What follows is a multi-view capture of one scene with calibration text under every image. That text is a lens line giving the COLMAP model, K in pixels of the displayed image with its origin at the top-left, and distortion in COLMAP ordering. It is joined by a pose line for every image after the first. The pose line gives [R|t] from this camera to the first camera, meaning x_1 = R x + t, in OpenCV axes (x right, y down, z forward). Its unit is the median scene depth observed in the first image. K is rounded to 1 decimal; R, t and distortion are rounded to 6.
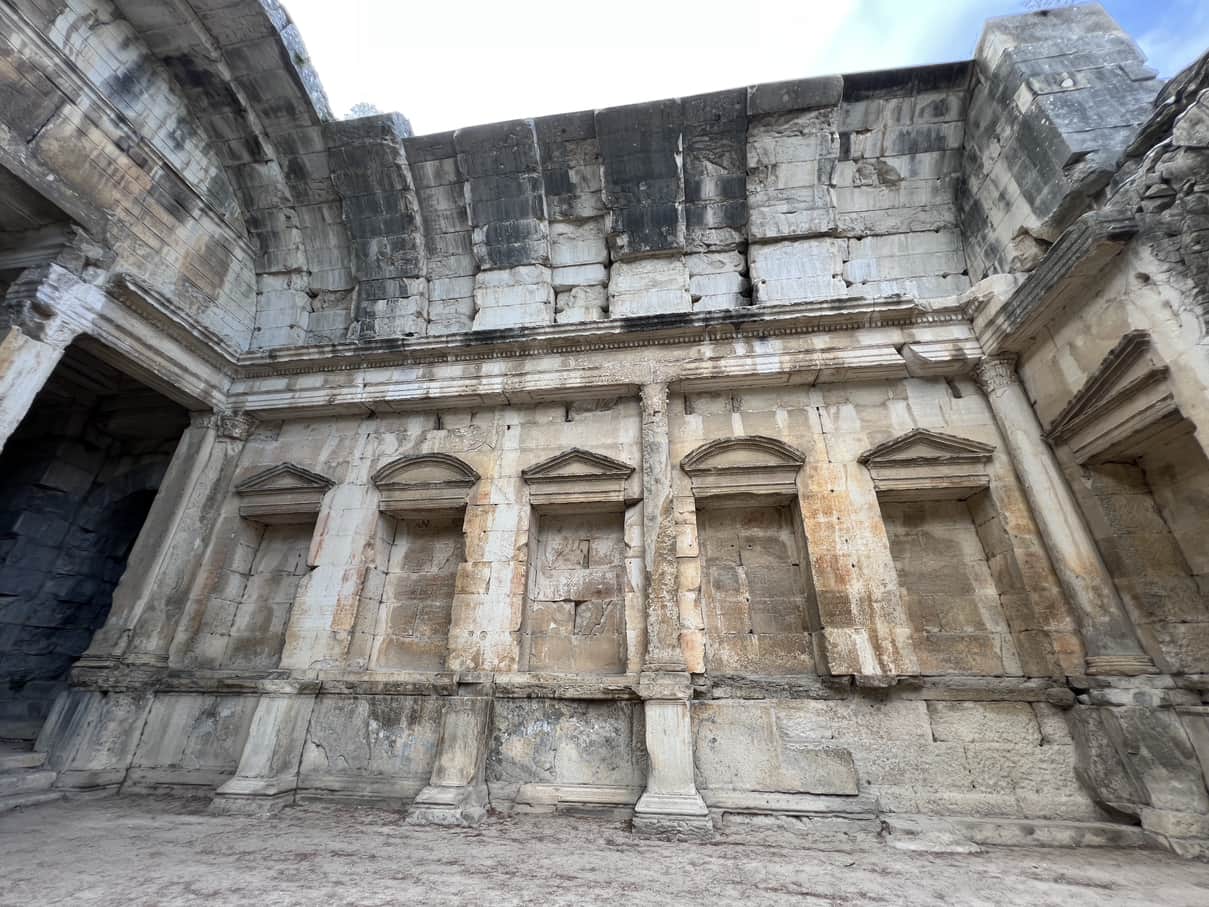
lens RADIAL K [[483.4, 0, 604.5], [0, 483.4, 453.5], [0, 0, 1]] dist [-0.001971, 0.000377]
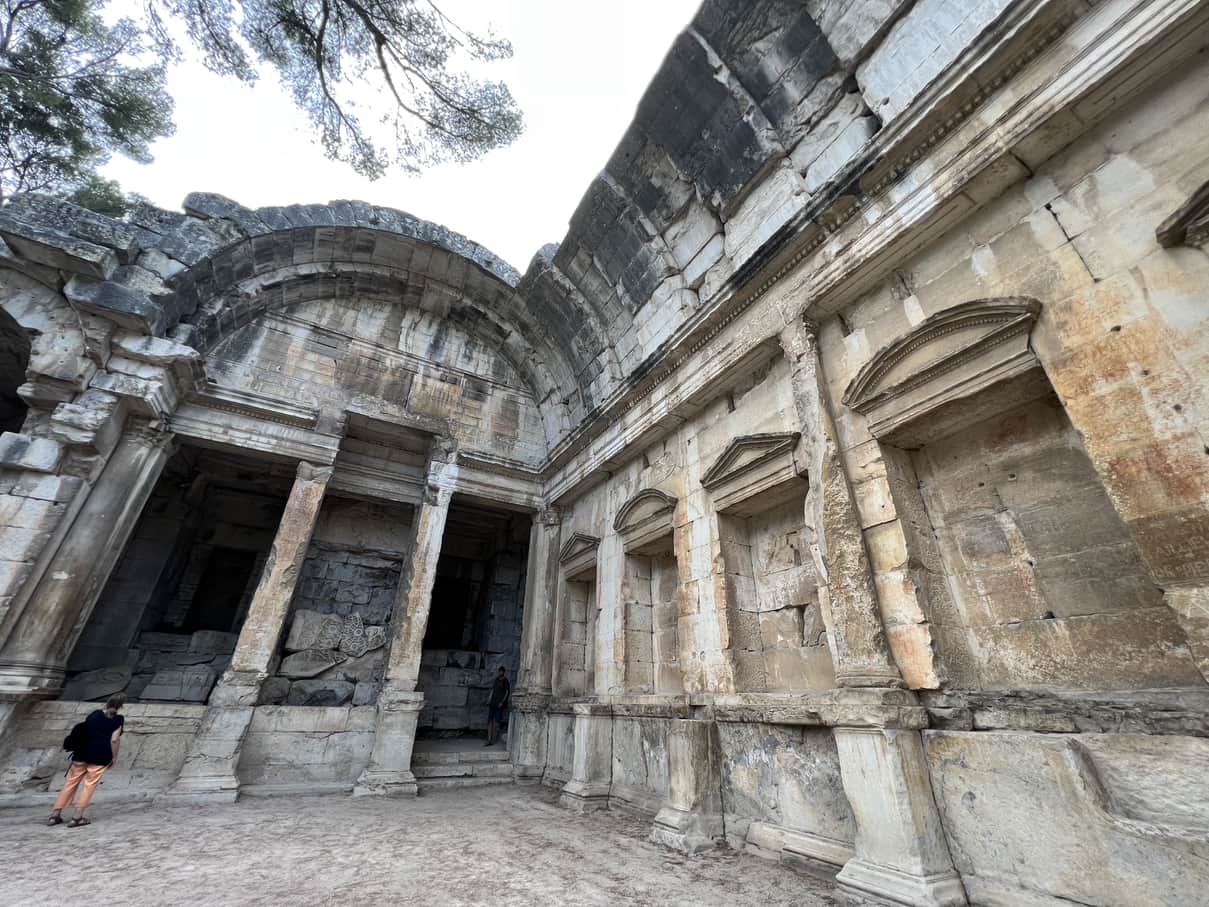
lens RADIAL K [[483.4, 0, 604.5], [0, 483.4, 453.5], [0, 0, 1]] dist [-0.001971, 0.000377]
pose [[0.613629, -0.367273, -0.698978, 0.420089], [0.333247, 0.922995, -0.192426, 0.110710], [0.715825, -0.114854, 0.688769, 0.213164]]
